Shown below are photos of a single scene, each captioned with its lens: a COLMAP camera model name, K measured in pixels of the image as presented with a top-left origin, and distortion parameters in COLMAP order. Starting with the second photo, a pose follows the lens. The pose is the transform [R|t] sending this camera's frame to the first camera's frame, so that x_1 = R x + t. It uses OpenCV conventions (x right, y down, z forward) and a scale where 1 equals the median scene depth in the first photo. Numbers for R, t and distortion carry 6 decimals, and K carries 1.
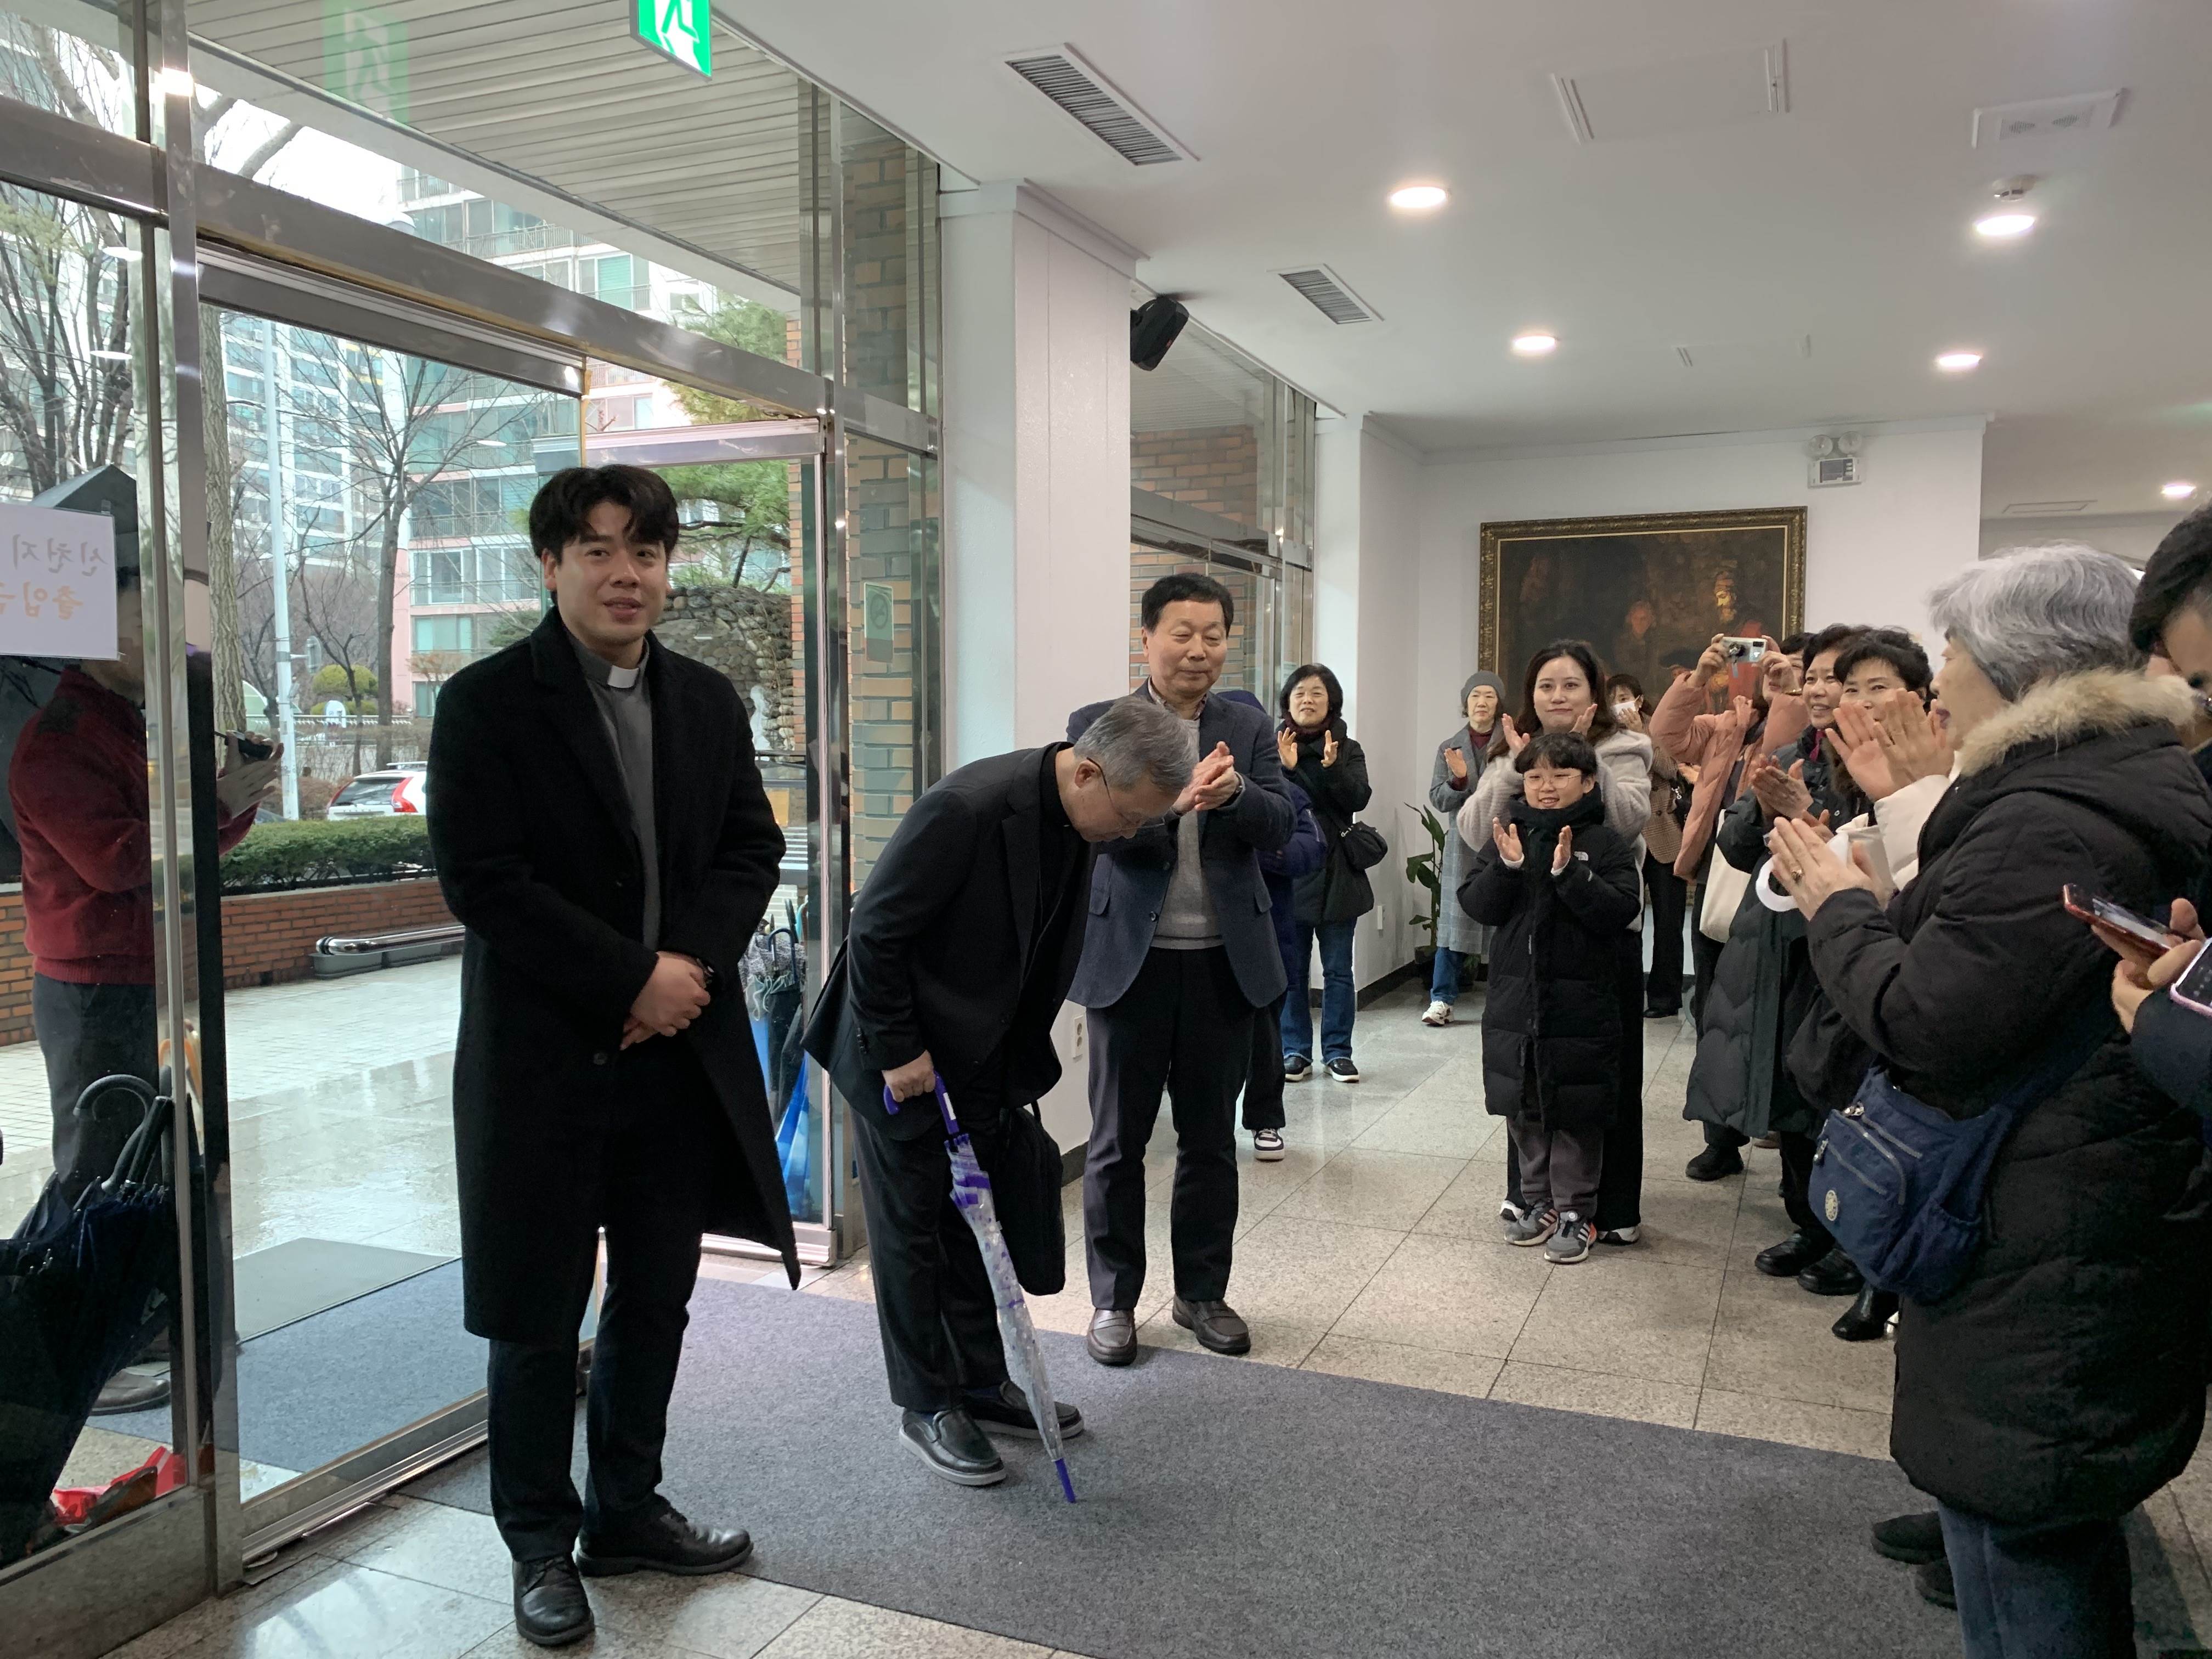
lens RADIAL K [[1716.4, 0, 1111.4], [0, 1716.4, 842.2], [0, 0, 1]] dist [0.012459, -0.006778]
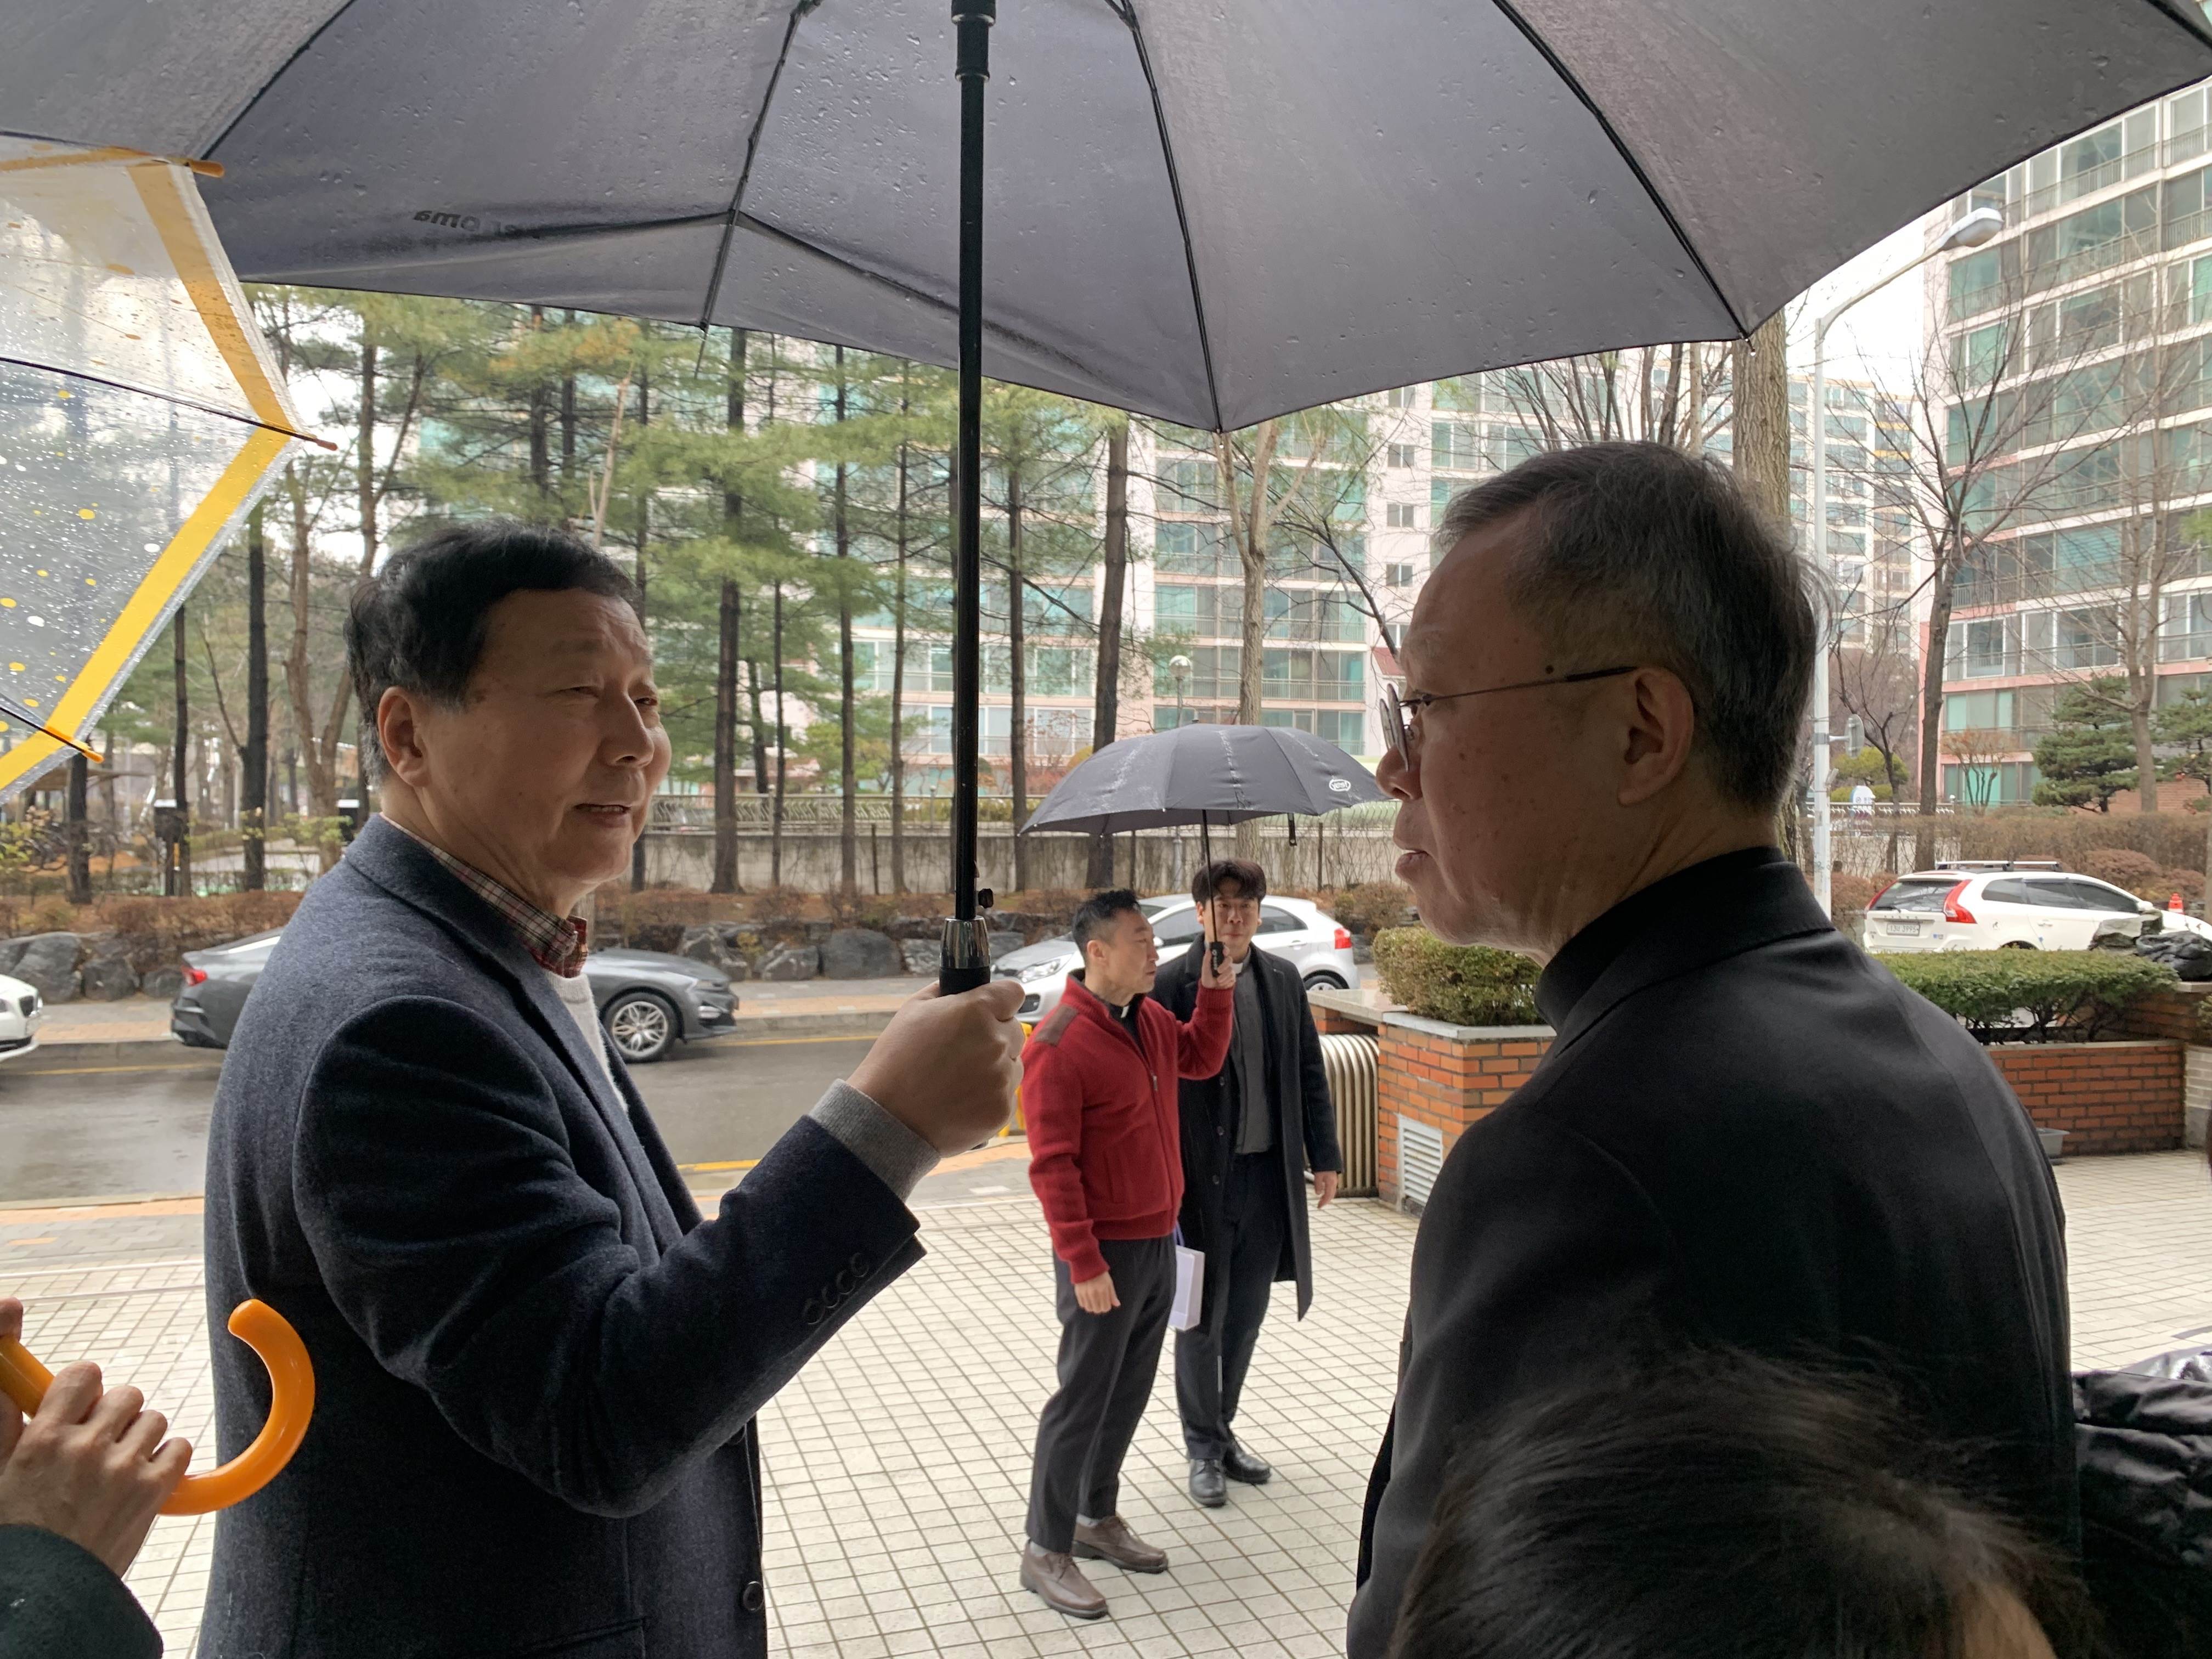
lens RADIAL K [[1716.4, 0, 1103.5], [0, 1716.4, 826.1], [0, 0, 1]] dist [0.012459, -0.006778]
pose [[0.676446, 0.013199, -0.736374, -0.358069], [-0.055384, 0.997920, -0.032989, -0.060779], [0.734407, 0.063099, 0.675770, 0.600928]]
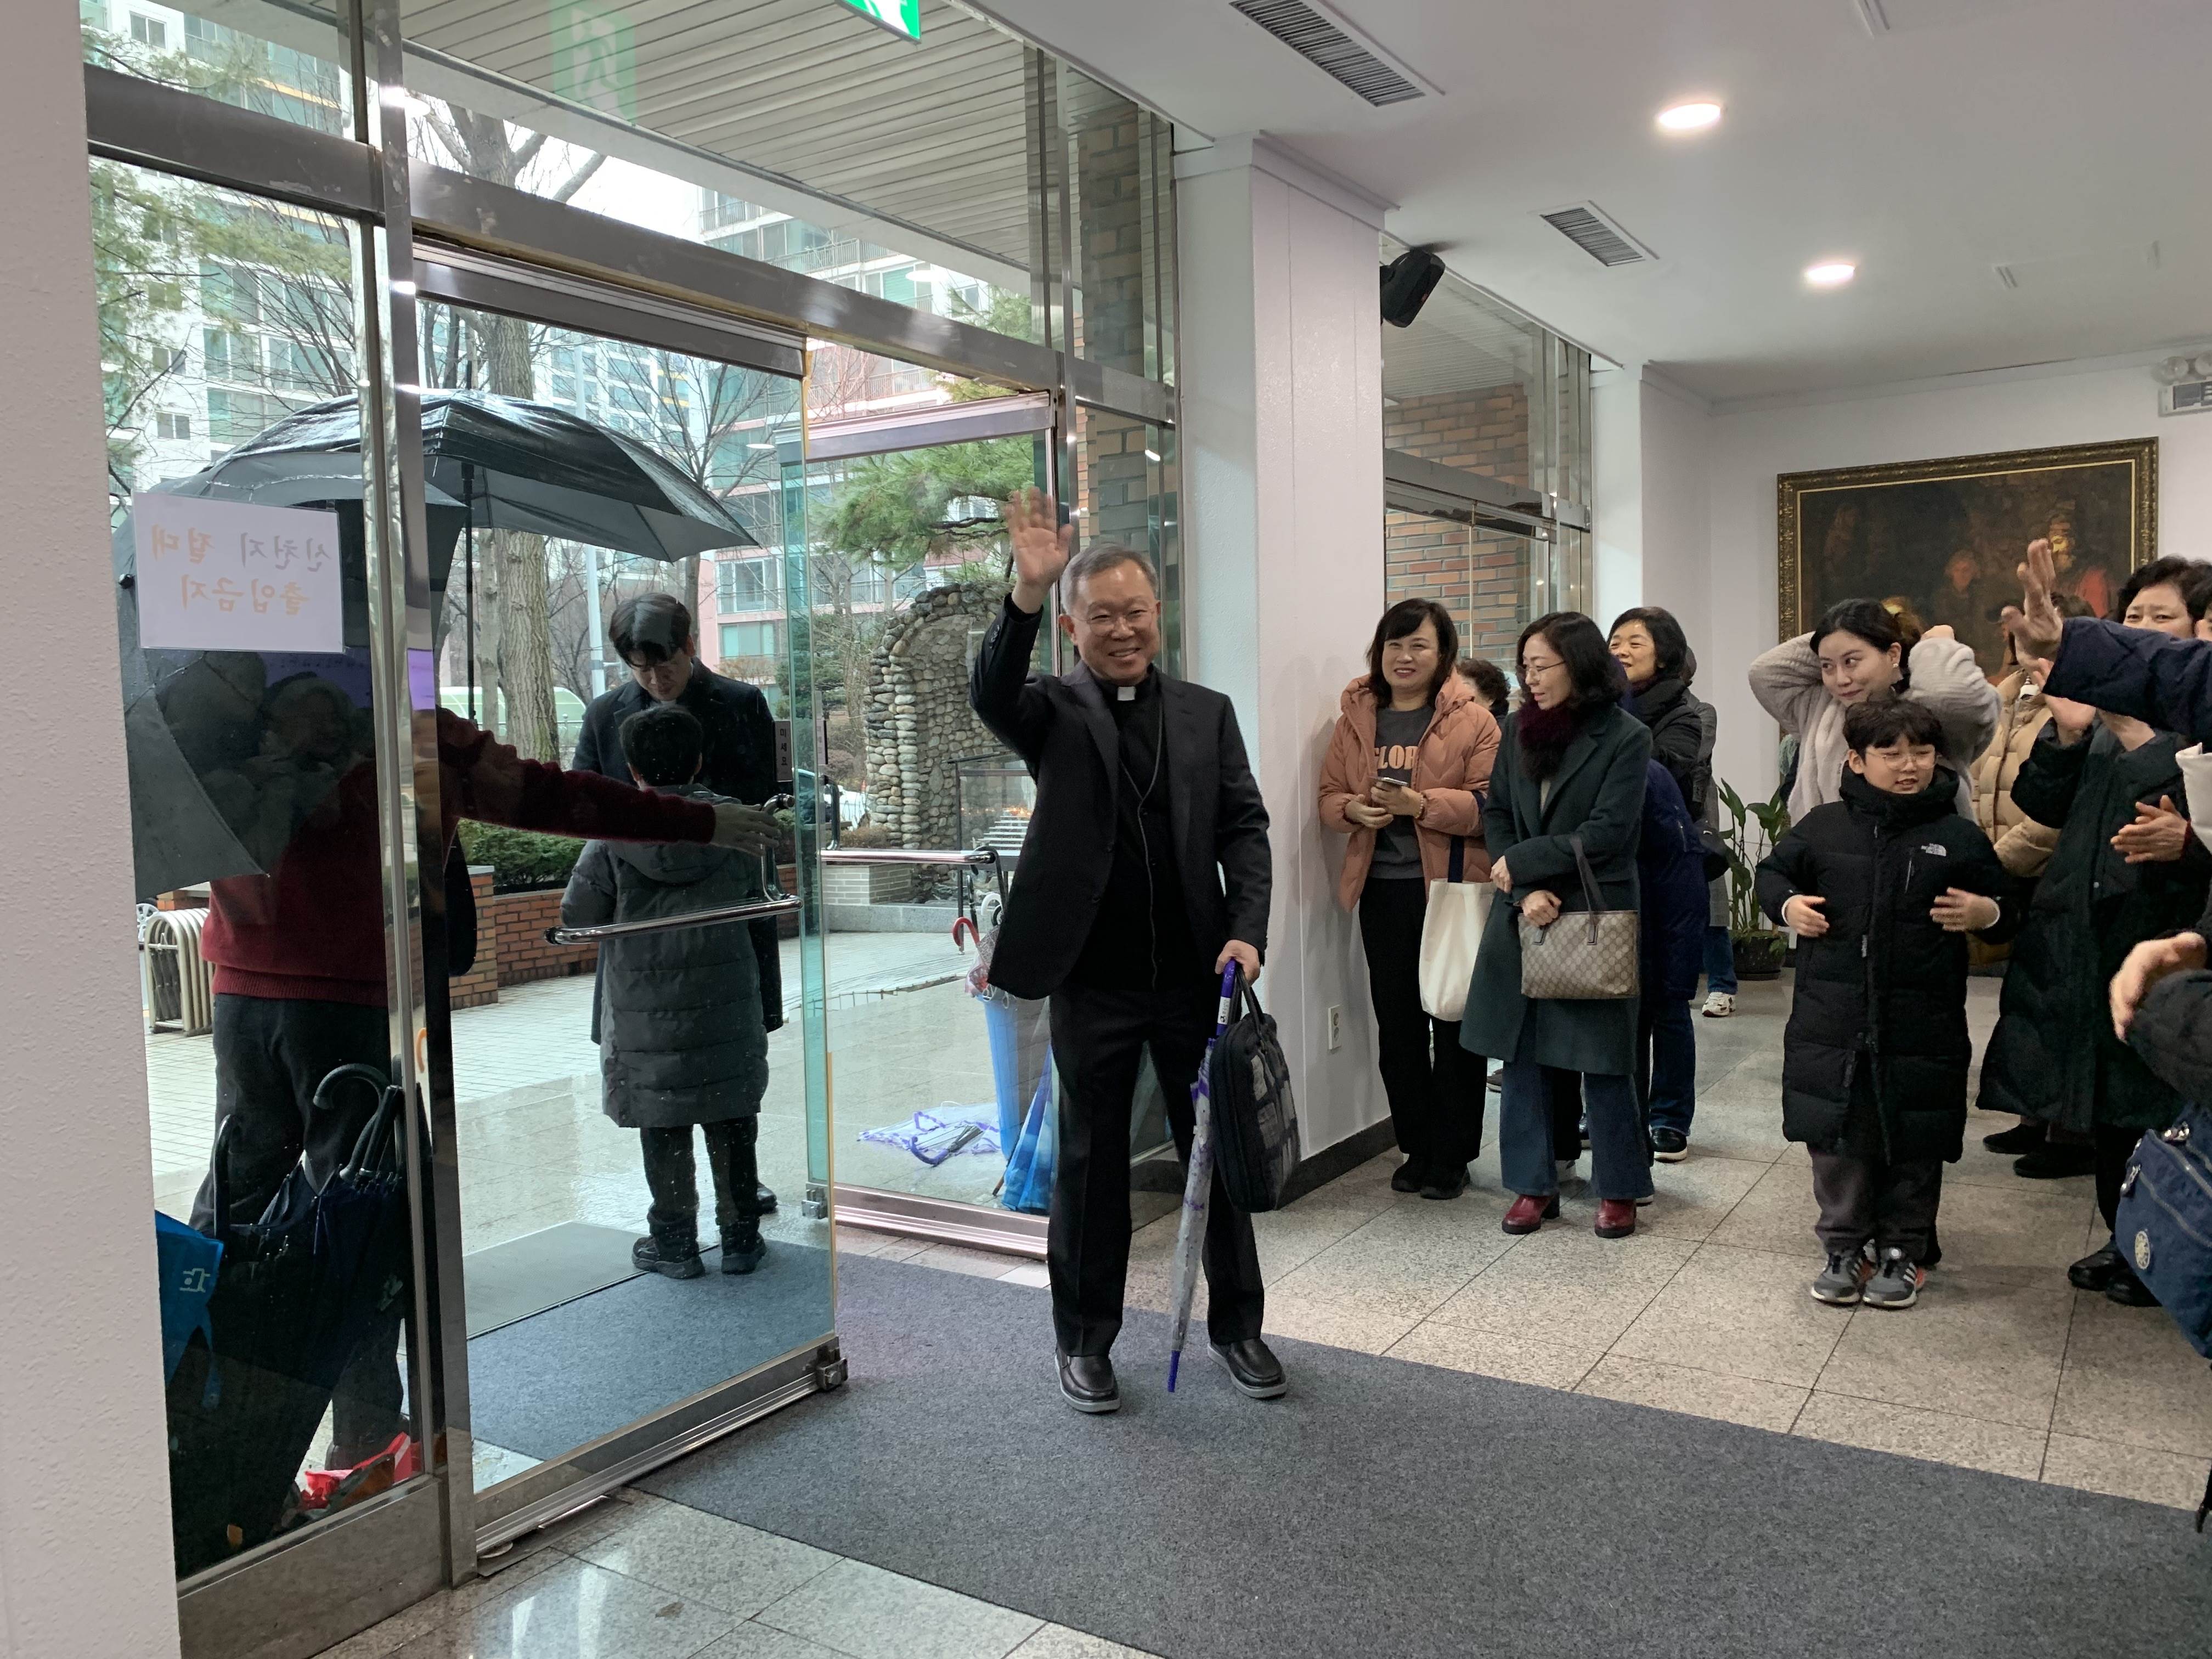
lens RADIAL K [[1716.4, 0, 1111.7], [0, 1716.4, 813.1], [0, 0, 1]] dist [0.012459, -0.006778]
pose [[0.986086, -0.018911, -0.165159, 0.018742], [0.017231, 0.999784, -0.011601, 0.004085], [0.165343, 0.008594, 0.986199, 0.043284]]
